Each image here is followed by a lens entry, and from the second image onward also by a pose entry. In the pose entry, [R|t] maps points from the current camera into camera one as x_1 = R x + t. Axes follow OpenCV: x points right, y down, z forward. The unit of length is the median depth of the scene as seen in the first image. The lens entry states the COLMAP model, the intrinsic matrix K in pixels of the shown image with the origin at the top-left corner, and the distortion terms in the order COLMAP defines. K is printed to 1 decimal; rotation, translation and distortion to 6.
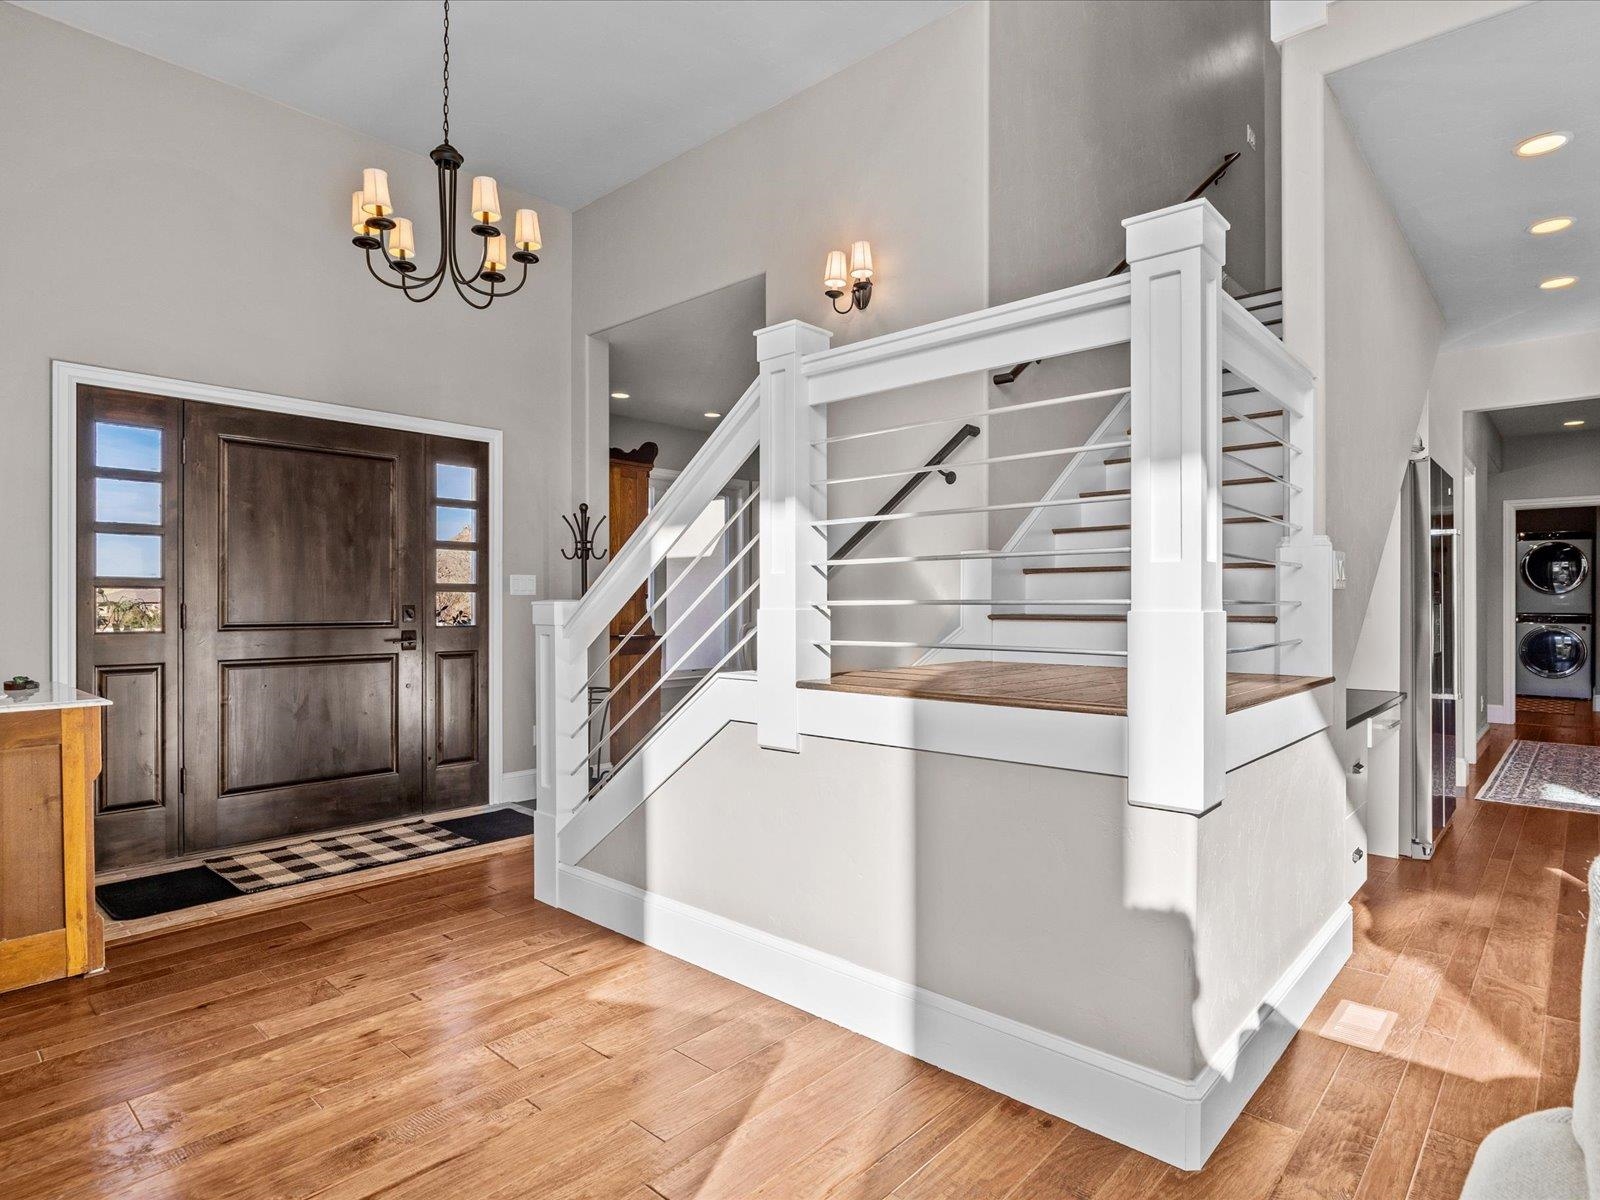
lens RADIAL K [[876.9, 0, 806.9], [0, 876.9, 599.5], [0, 0, 1]] dist [-0.015490, 0.001969]
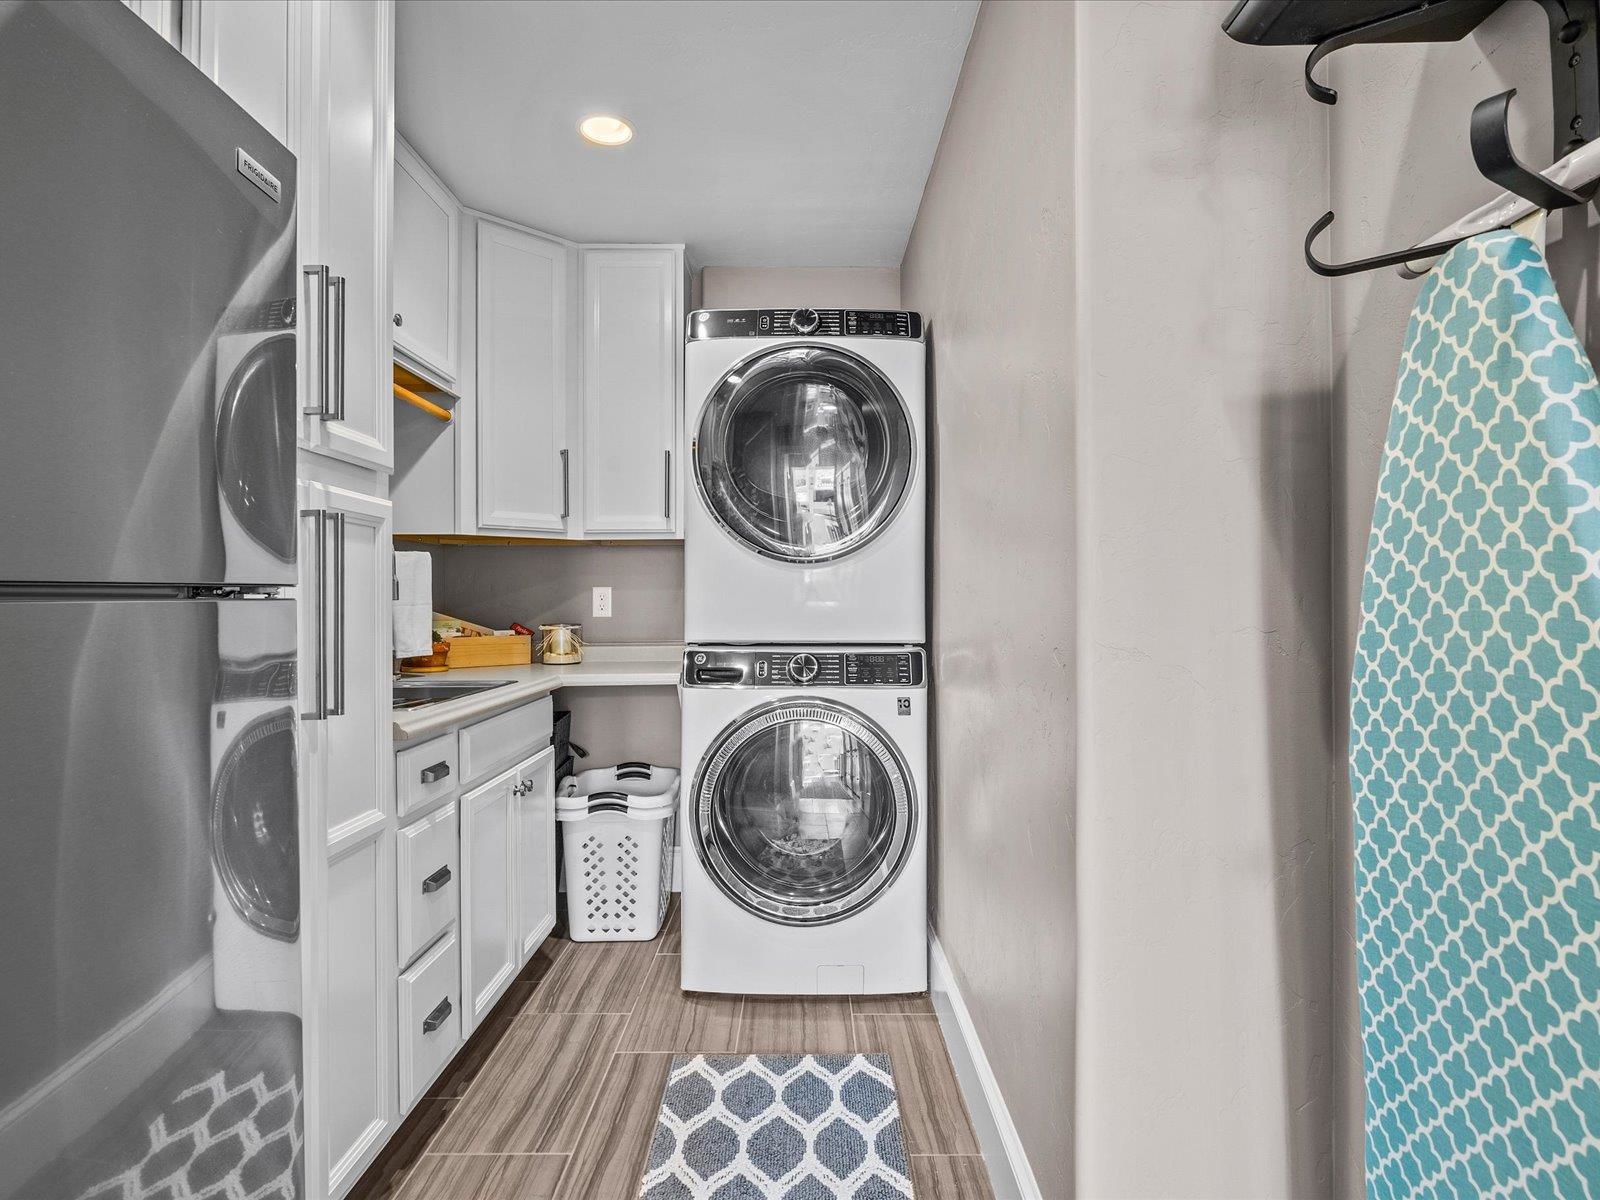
lens RADIAL K [[876.9, 0, 800.3], [0, 876.9, 600.7], [0, 0, 1]] dist [-0.015490, 0.001969]
pose [[0.743689, -0.002402, 0.668521, 0.709535], [0.005990, 0.999977, -0.003070, 0.004401], [-0.668499, 0.006287, 0.743687, 0.835985]]
